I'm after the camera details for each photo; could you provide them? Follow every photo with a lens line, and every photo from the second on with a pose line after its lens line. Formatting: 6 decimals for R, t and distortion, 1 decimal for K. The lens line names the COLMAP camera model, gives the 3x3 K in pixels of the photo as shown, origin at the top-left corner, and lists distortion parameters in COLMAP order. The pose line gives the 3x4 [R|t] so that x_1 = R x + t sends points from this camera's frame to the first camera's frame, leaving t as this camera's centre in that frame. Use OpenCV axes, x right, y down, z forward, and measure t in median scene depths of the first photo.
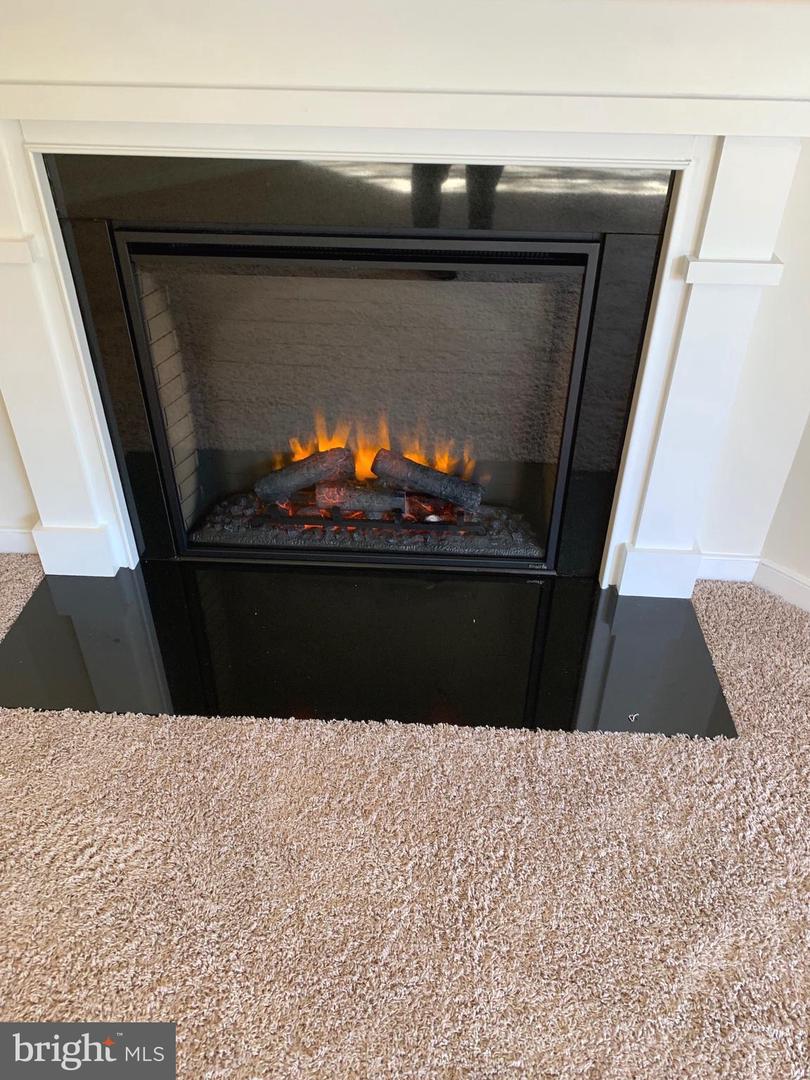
lens RADIAL K [[825.7, 0, 407.5], [0, 825.7, 531.9], [0, 0, 1]] dist [0.033007, -0.042655]
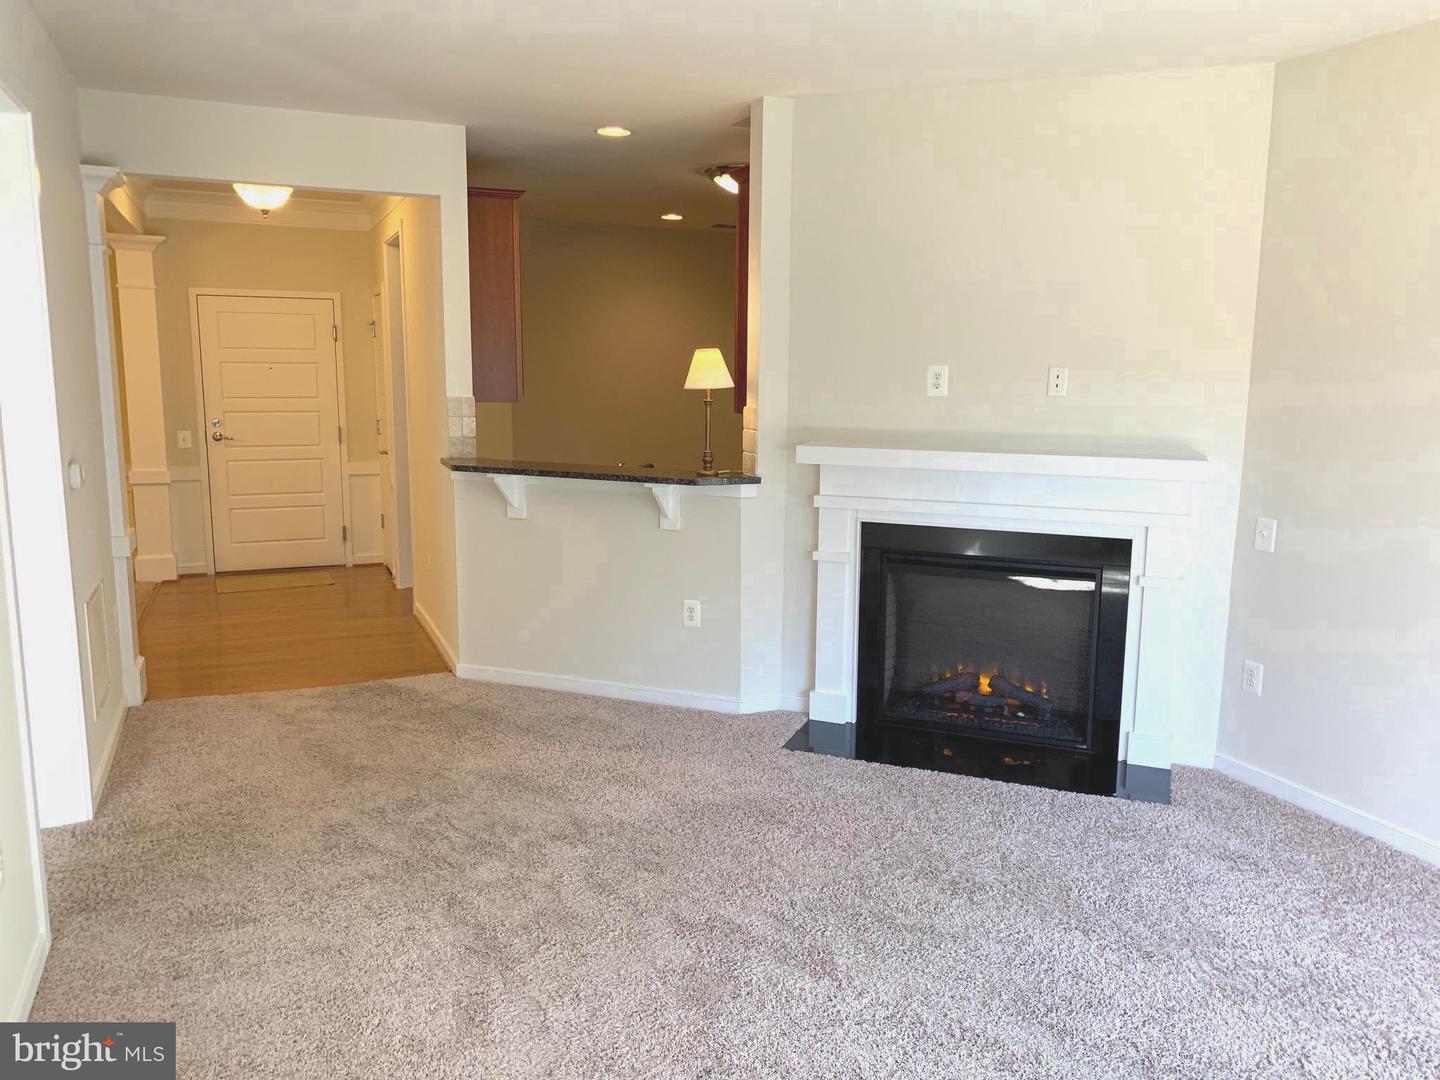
lens RADIAL K [[1100.9, 0, 725.8], [0, 1100.9, 541.9], [0, 0, 1]] dist [0.033007, -0.042655]
pose [[0.958392, 0.050396, -0.280972, 0.074250], [-0.174057, 0.883314, -0.435271, 0.824366], [0.226251, 0.466065, 0.855333, -1.406617]]
